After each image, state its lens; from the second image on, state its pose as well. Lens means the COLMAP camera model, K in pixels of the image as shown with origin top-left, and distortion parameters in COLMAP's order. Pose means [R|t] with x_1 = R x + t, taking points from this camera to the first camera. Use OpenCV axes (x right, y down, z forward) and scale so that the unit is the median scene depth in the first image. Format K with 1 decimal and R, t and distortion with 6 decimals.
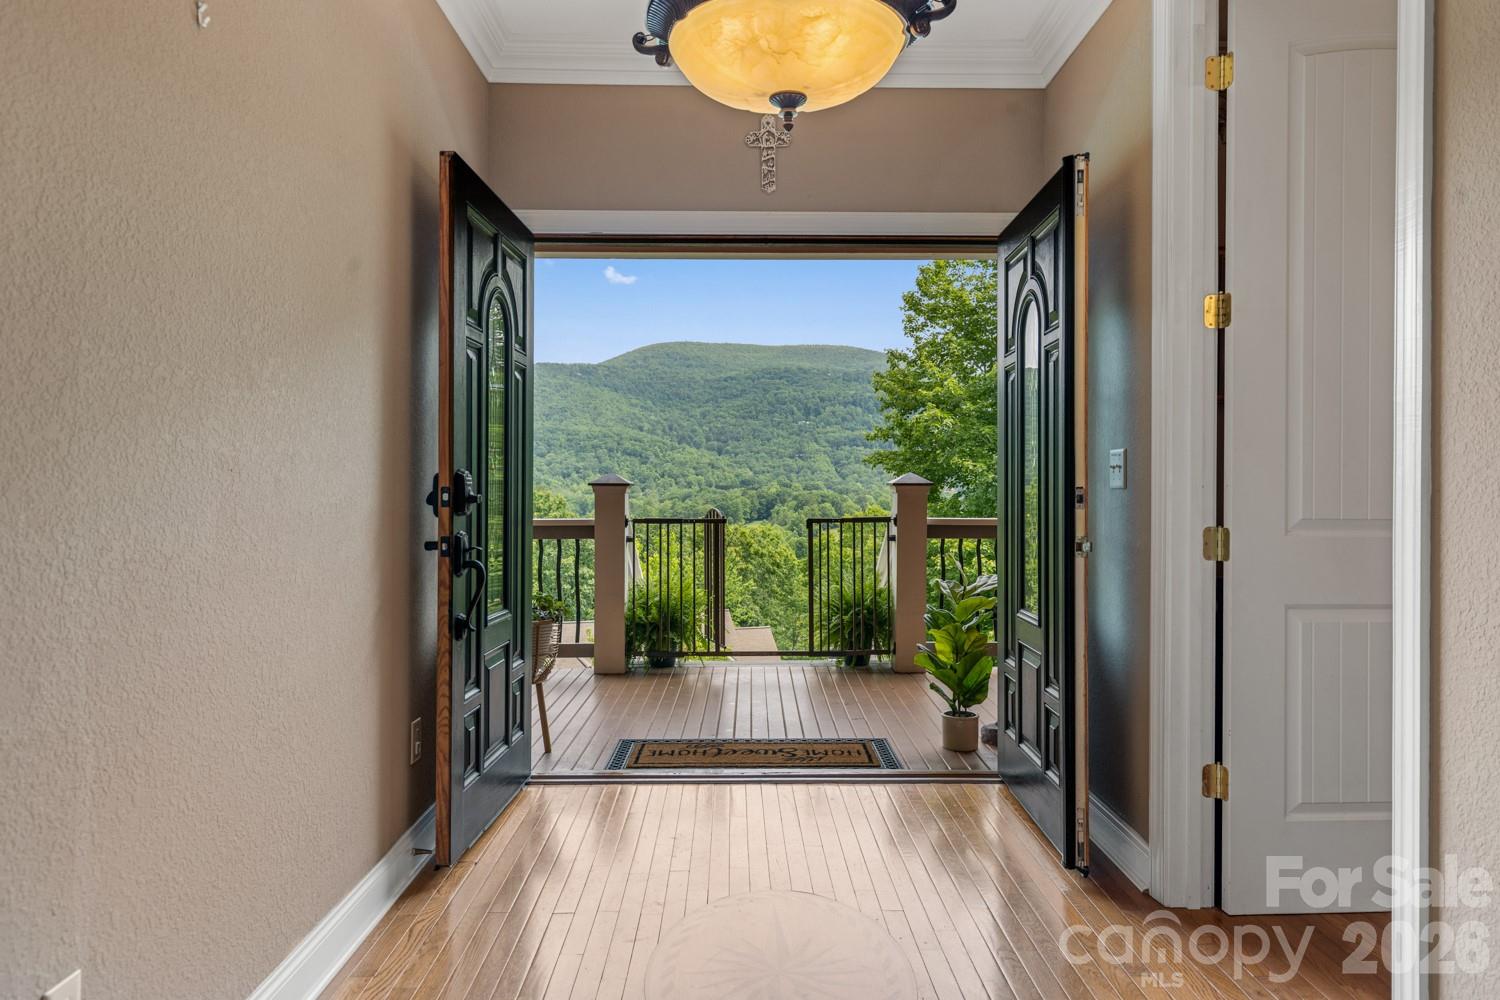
lens RADIAL K [[1138.4, 0, 750.0], [0, 1138.4, 500.0], [0, 0, 1]] dist [0.000511, 0.000479]
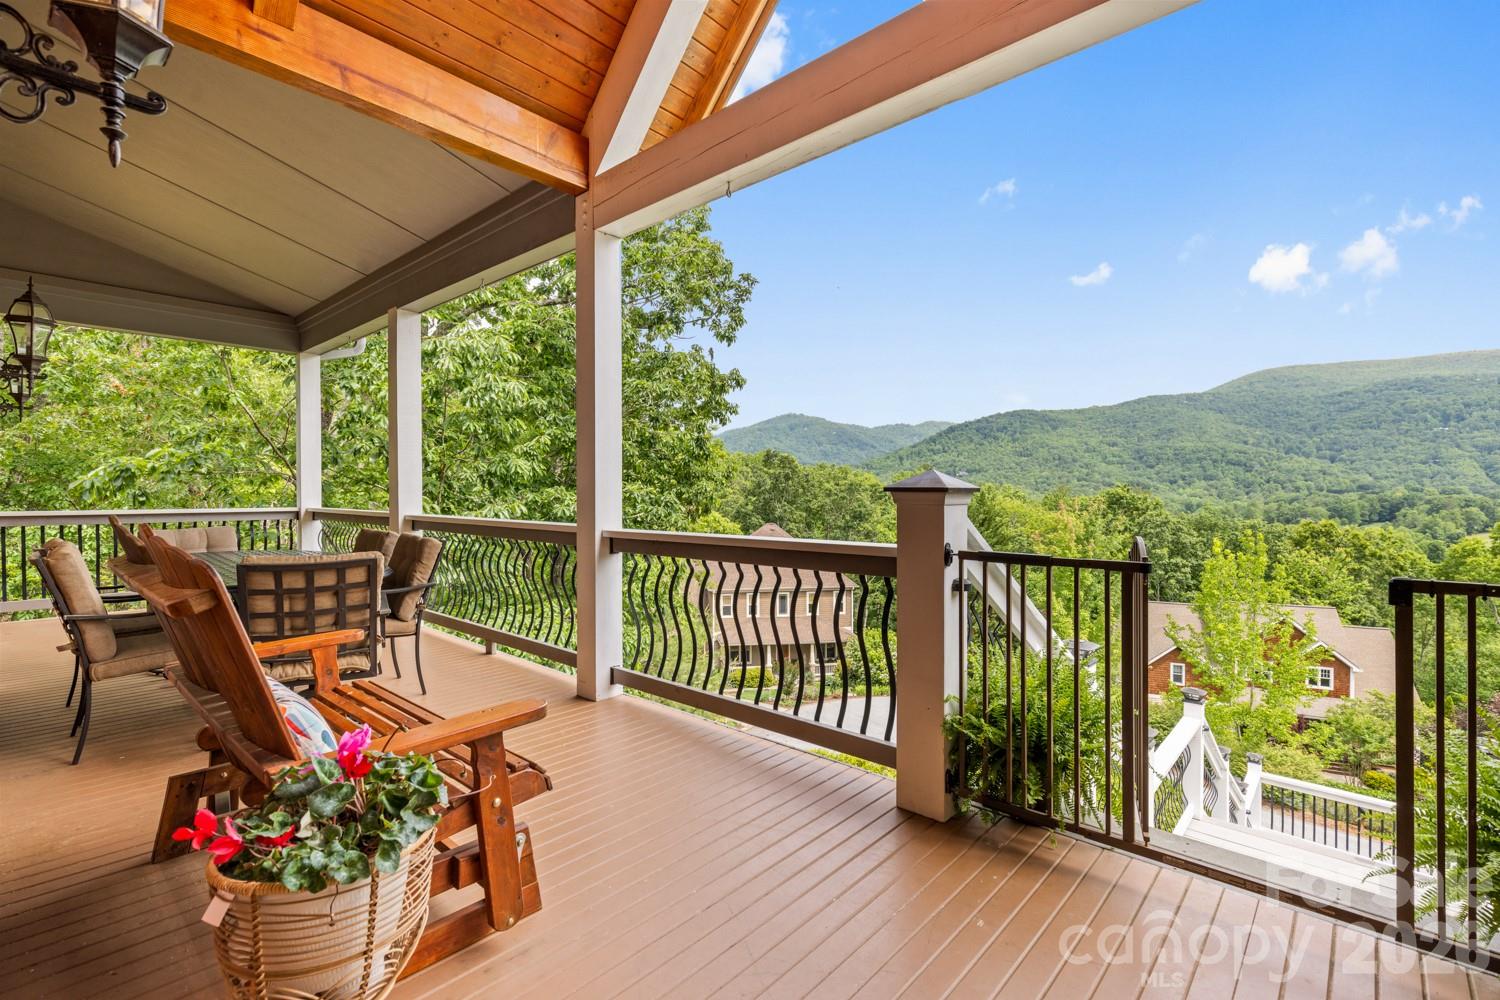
lens RADIAL K [[679.6, 0, 745.0], [0, 679.6, 496.6], [0, 0, 1]] dist [0.002807, 0.000838]
pose [[0.731243, 0.006603, -0.682085, 0.008231], [-0.008506, 0.999964, 0.000560, -0.001669], [0.682064, 0.005393, 0.731273, 0.118496]]
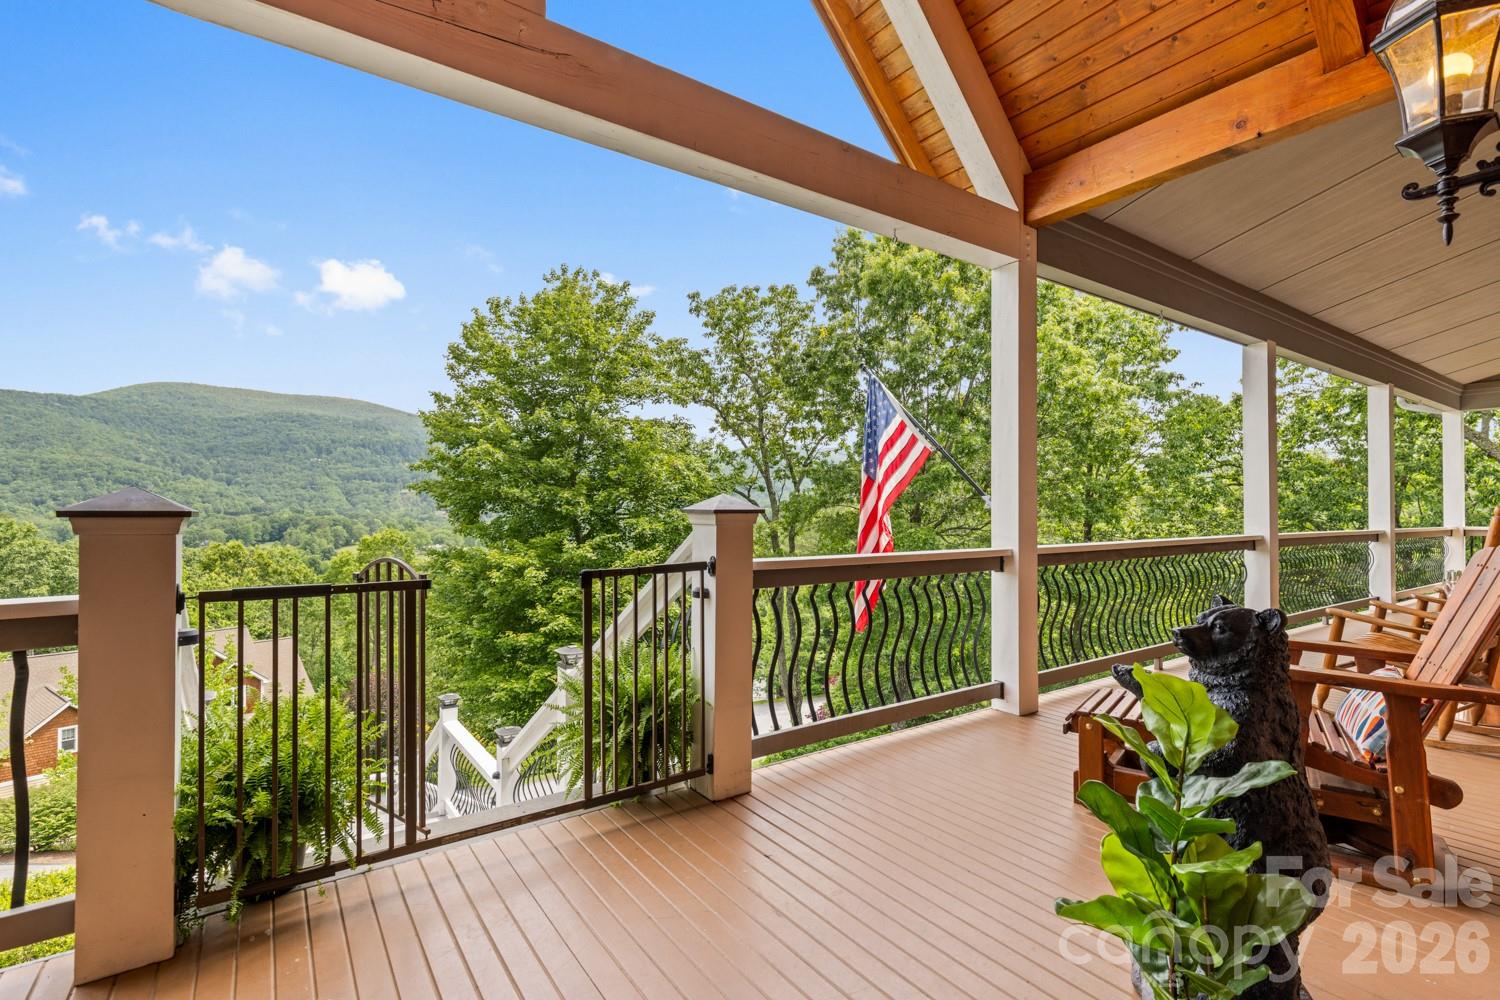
lens RADIAL K [[713.3, 0, 757.5], [0, 713.3, 506.2], [0, 0, 1]] dist [0.002756, 0.000824]
pose [[0.811418, 0.000090, 0.584466, -0.015518], [0.010986, 0.999821, -0.015405, -0.001748], [-0.584363, 0.018921, 0.811272, 0.112908]]
